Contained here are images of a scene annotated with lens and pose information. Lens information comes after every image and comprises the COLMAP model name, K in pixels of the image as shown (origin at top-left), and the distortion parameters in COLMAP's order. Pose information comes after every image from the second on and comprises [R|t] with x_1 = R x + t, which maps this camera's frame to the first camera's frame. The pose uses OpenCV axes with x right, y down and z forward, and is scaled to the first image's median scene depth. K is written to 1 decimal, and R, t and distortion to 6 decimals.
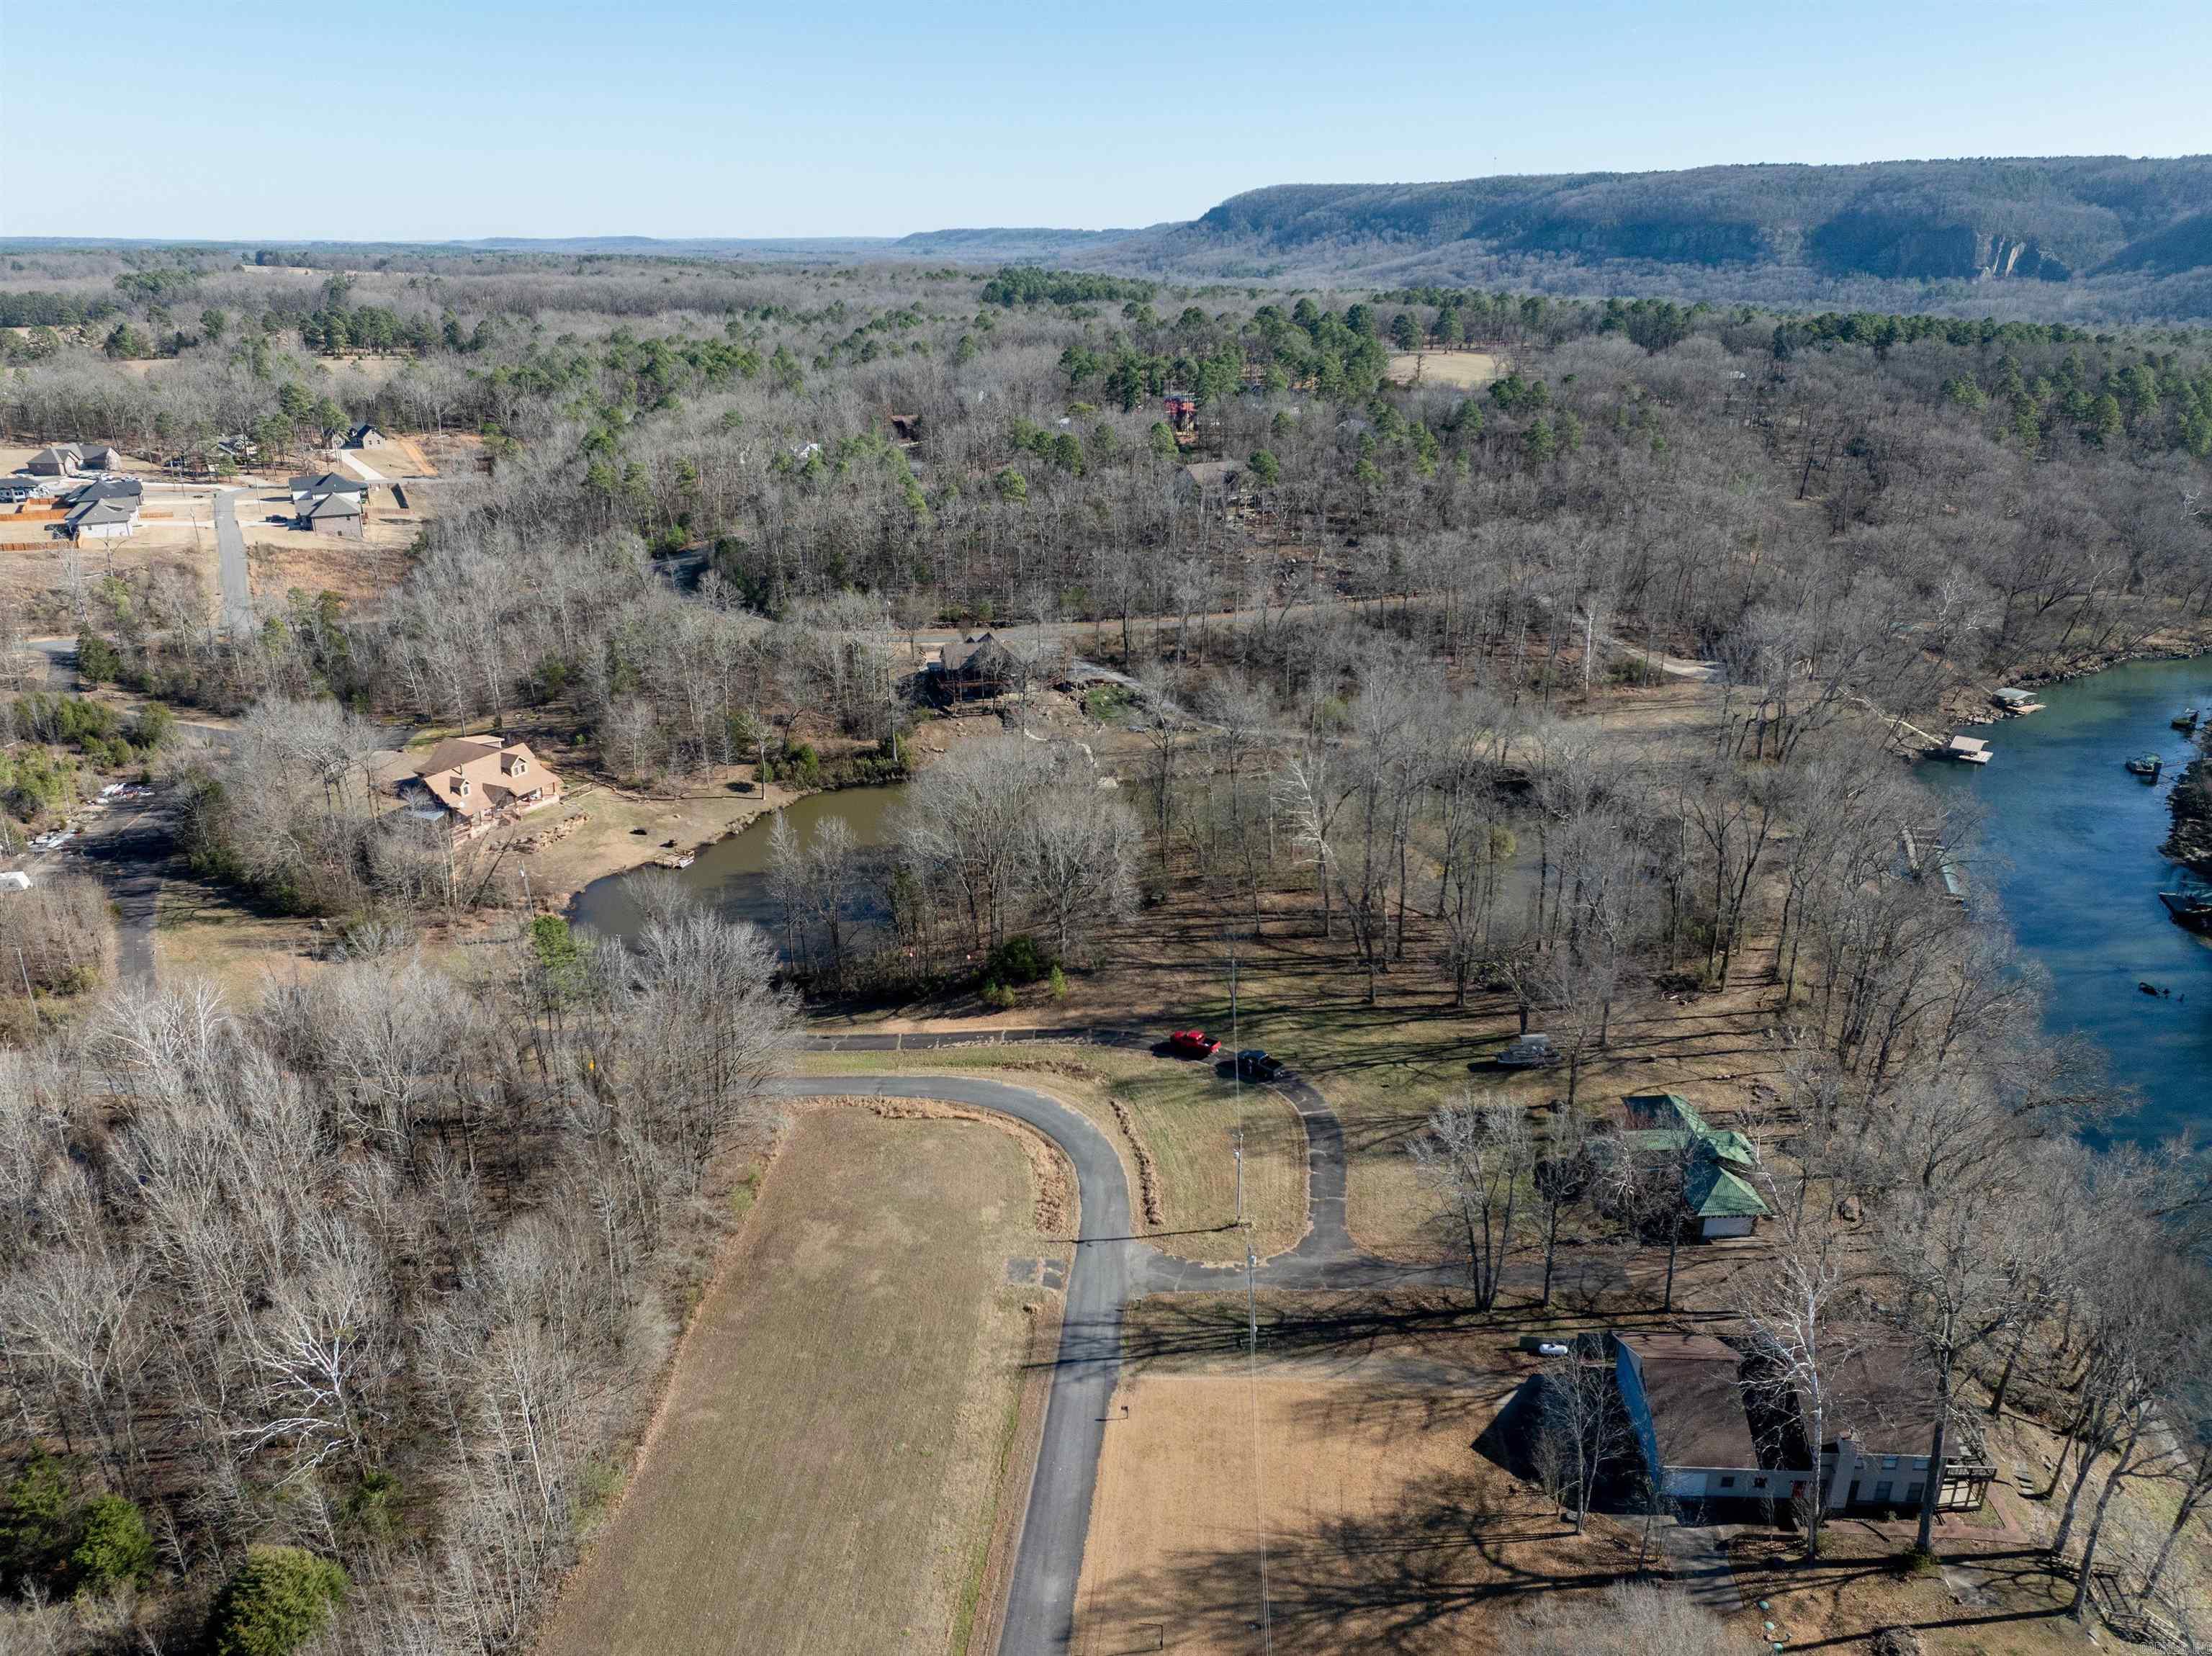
lens RADIAL K [[1568.8, 0, 1099.8], [0, 1568.8, 832.2], [0, 0, 1]] dist [-0.047931, 0.022250]
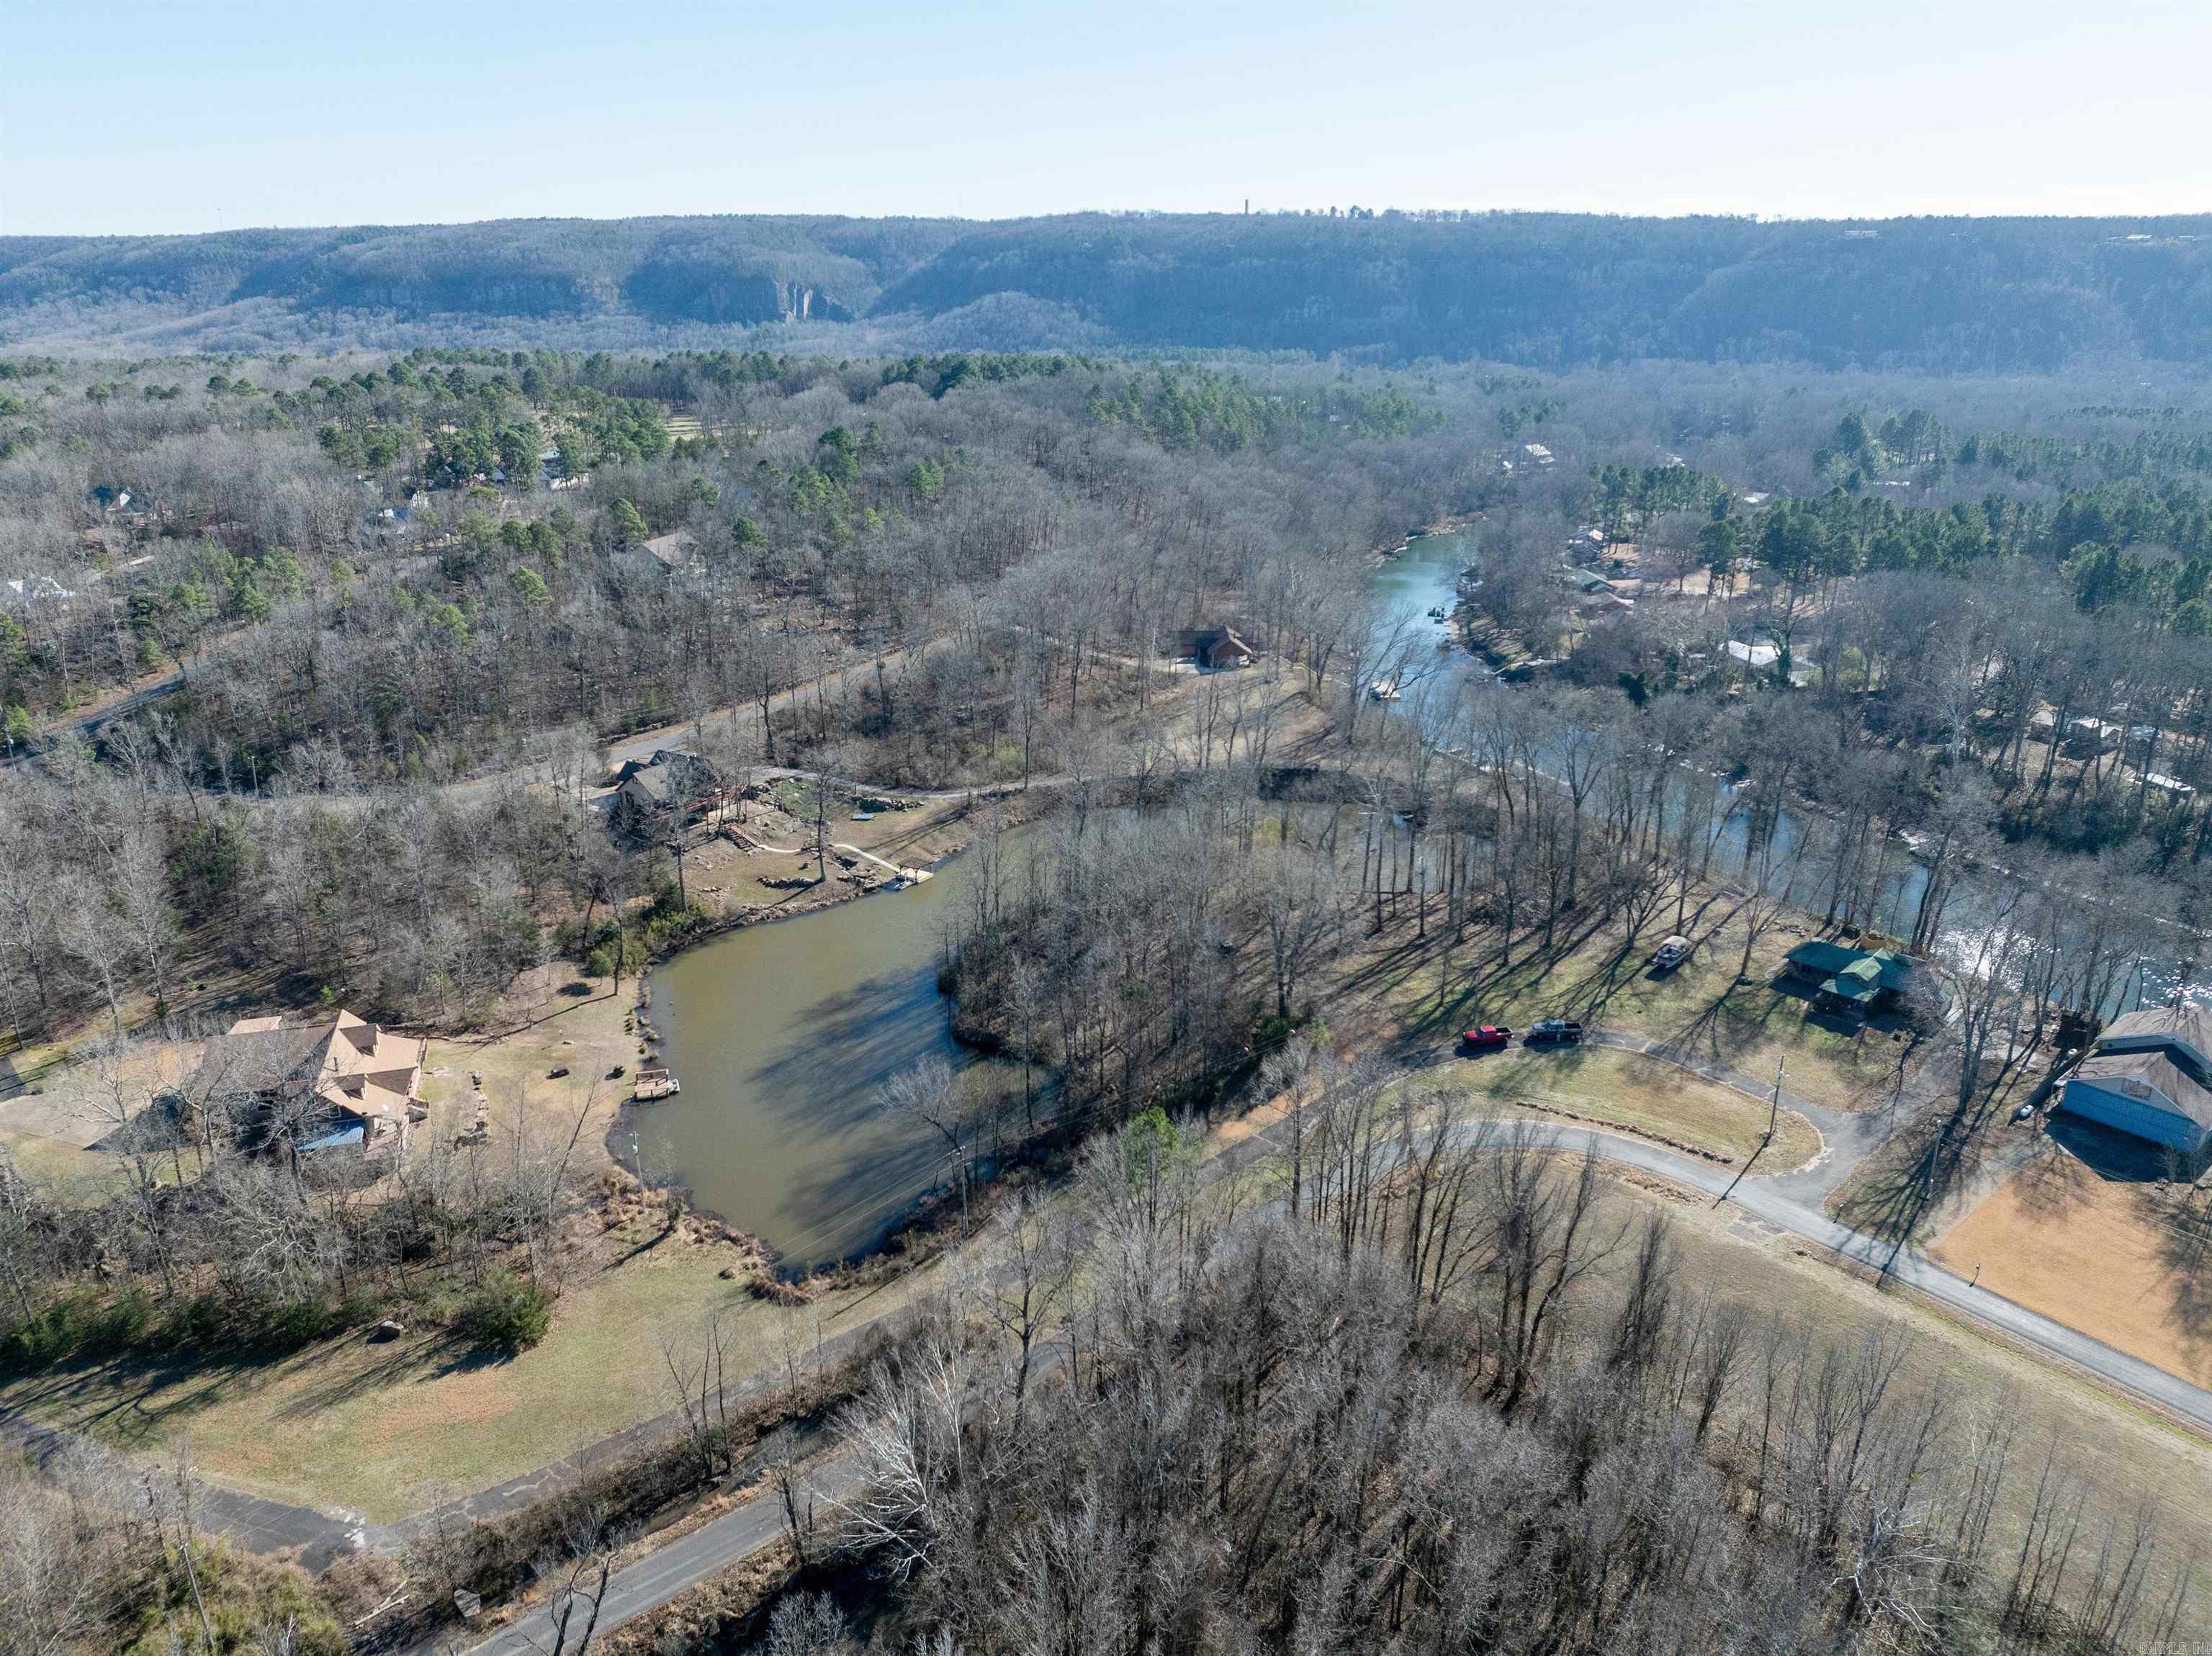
lens RADIAL K [[1568.8, 0, 1111.3], [0, 1568.8, 824.6], [0, 0, 1]] dist [-0.047931, 0.022250]
pose [[0.722498, -0.224697, 0.653840, -0.084021], [0.247066, 0.967178, 0.059368, -0.014116], [-0.645720, 0.118649, 0.754300, 0.035681]]
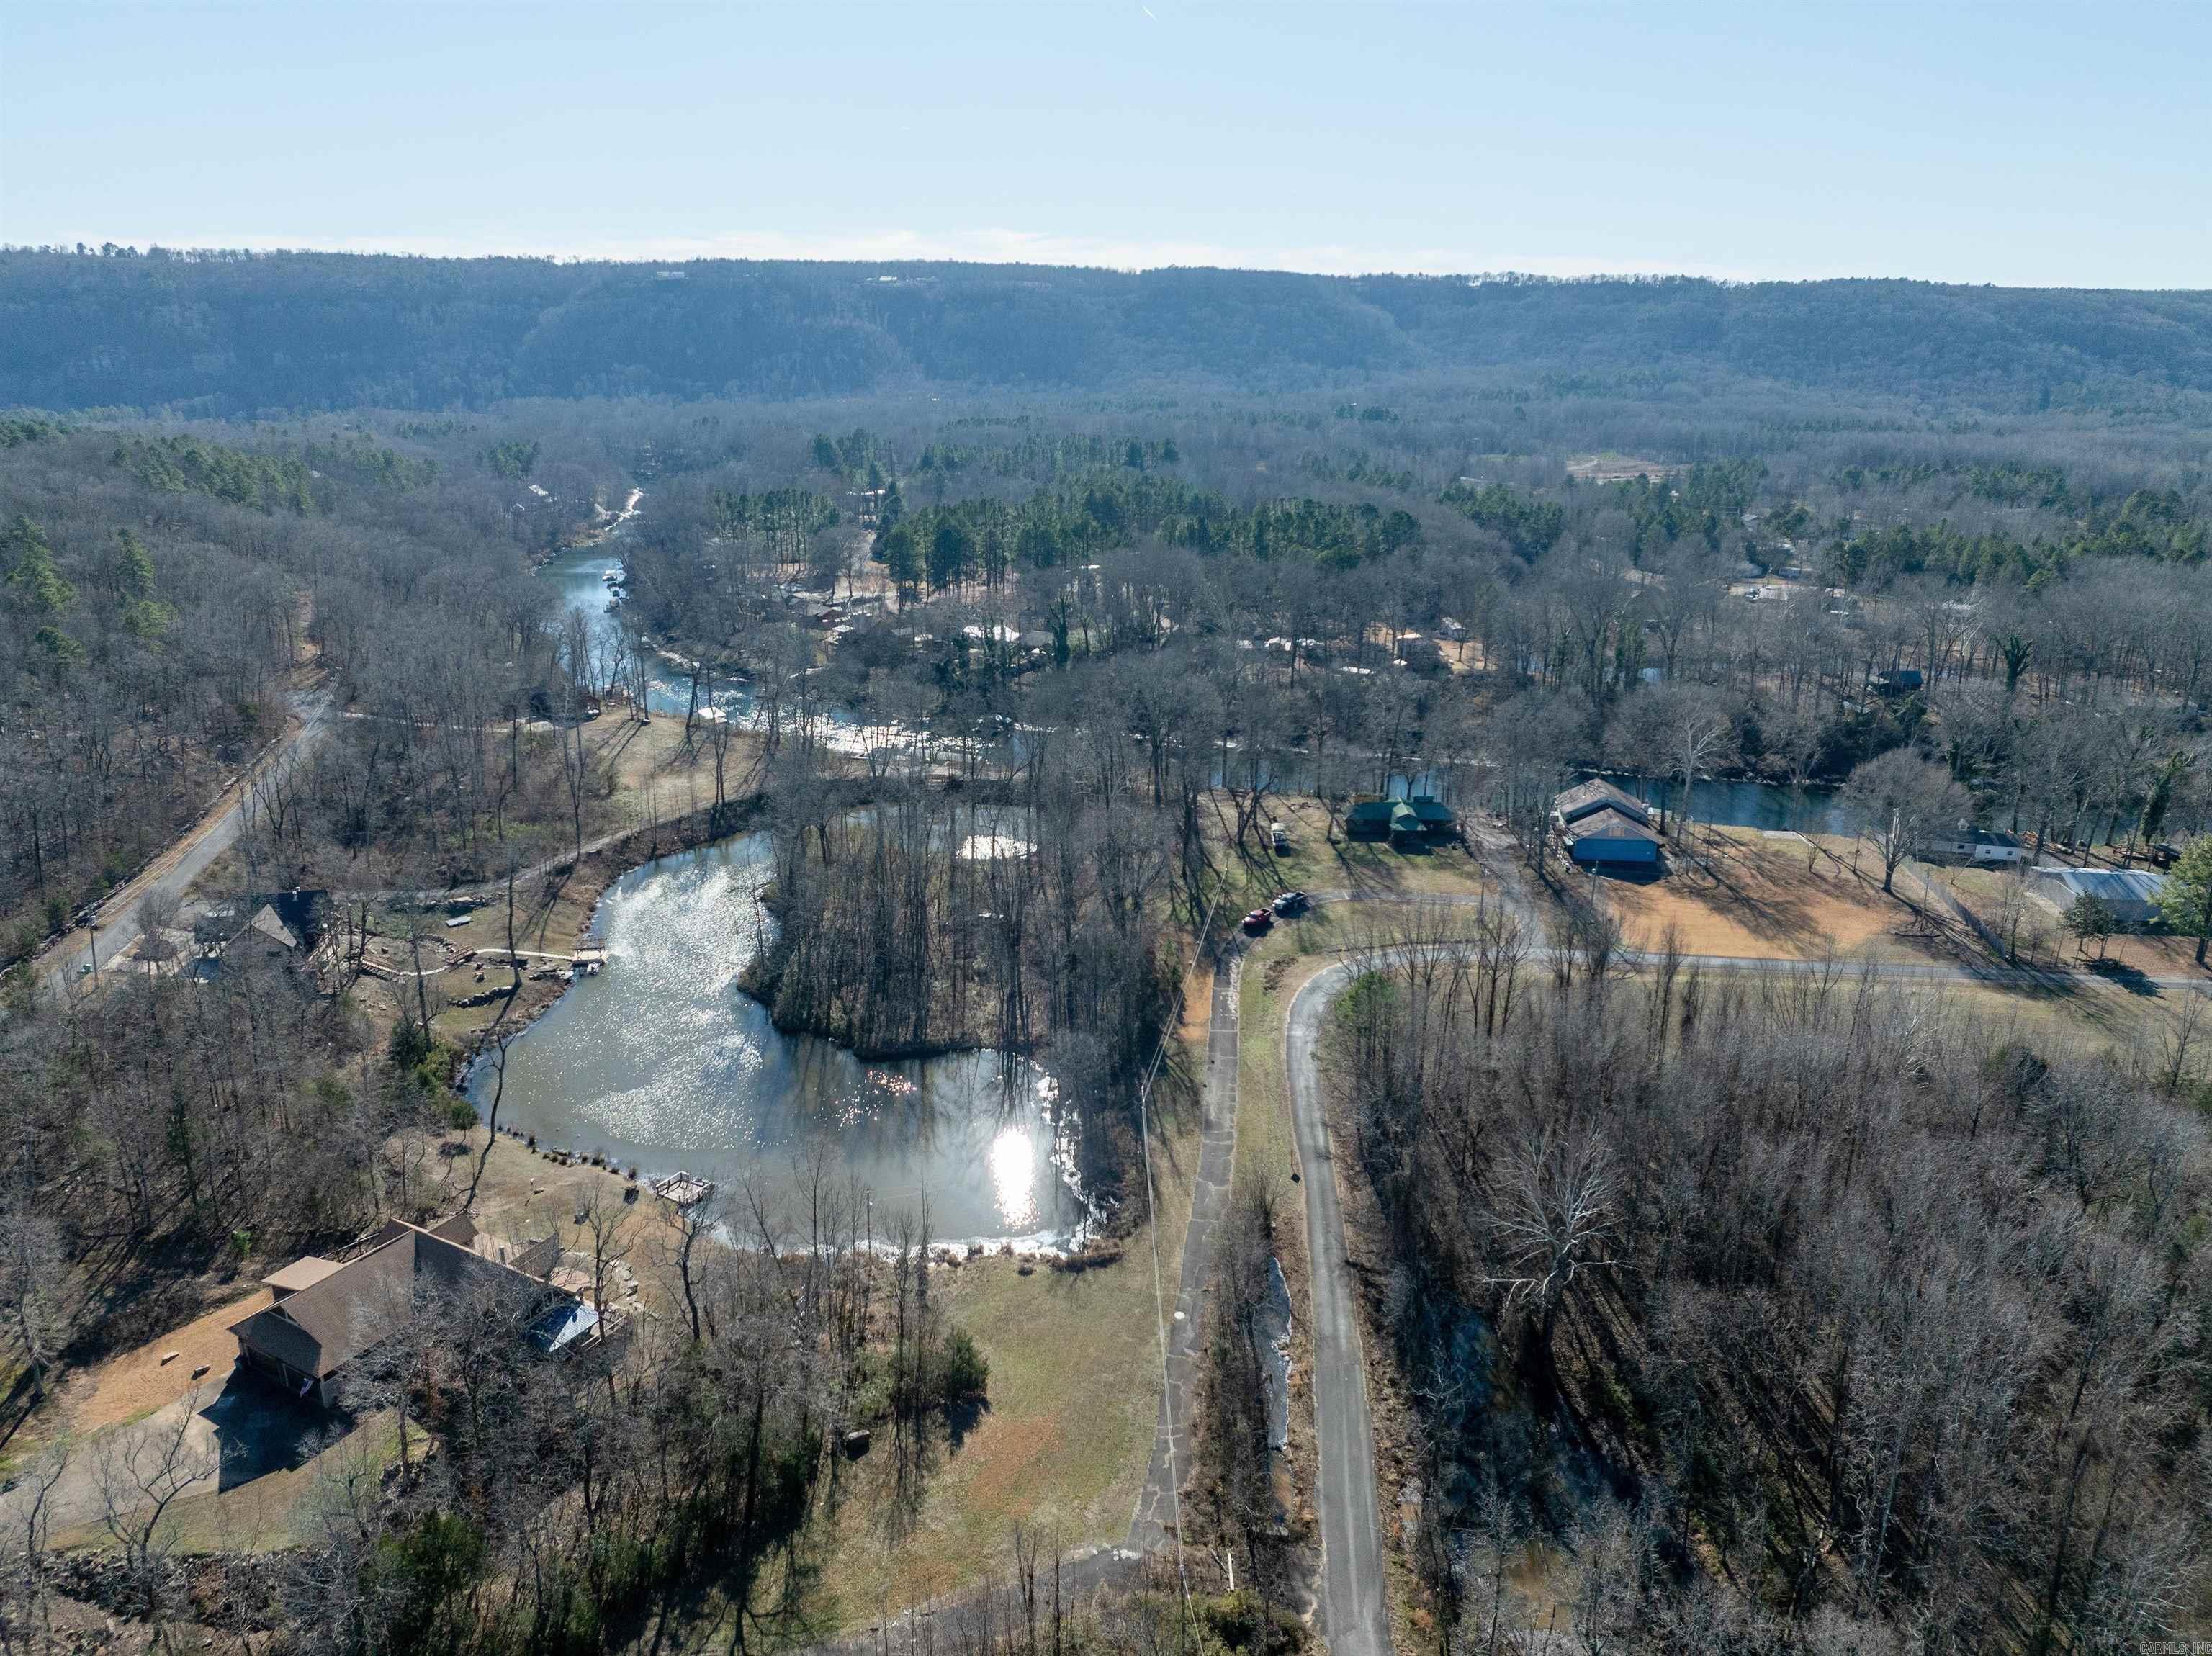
lens RADIAL K [[1568.8, 0, 1099.6], [0, 1568.8, 826.3], [0, 0, 1]] dist [-0.047931, 0.022250]
pose [[0.057731, -0.305021, 0.950594, -0.128294], [0.359634, 0.894608, 0.265216, -0.036639], [-0.931306, 0.326555, 0.161343, 0.092860]]
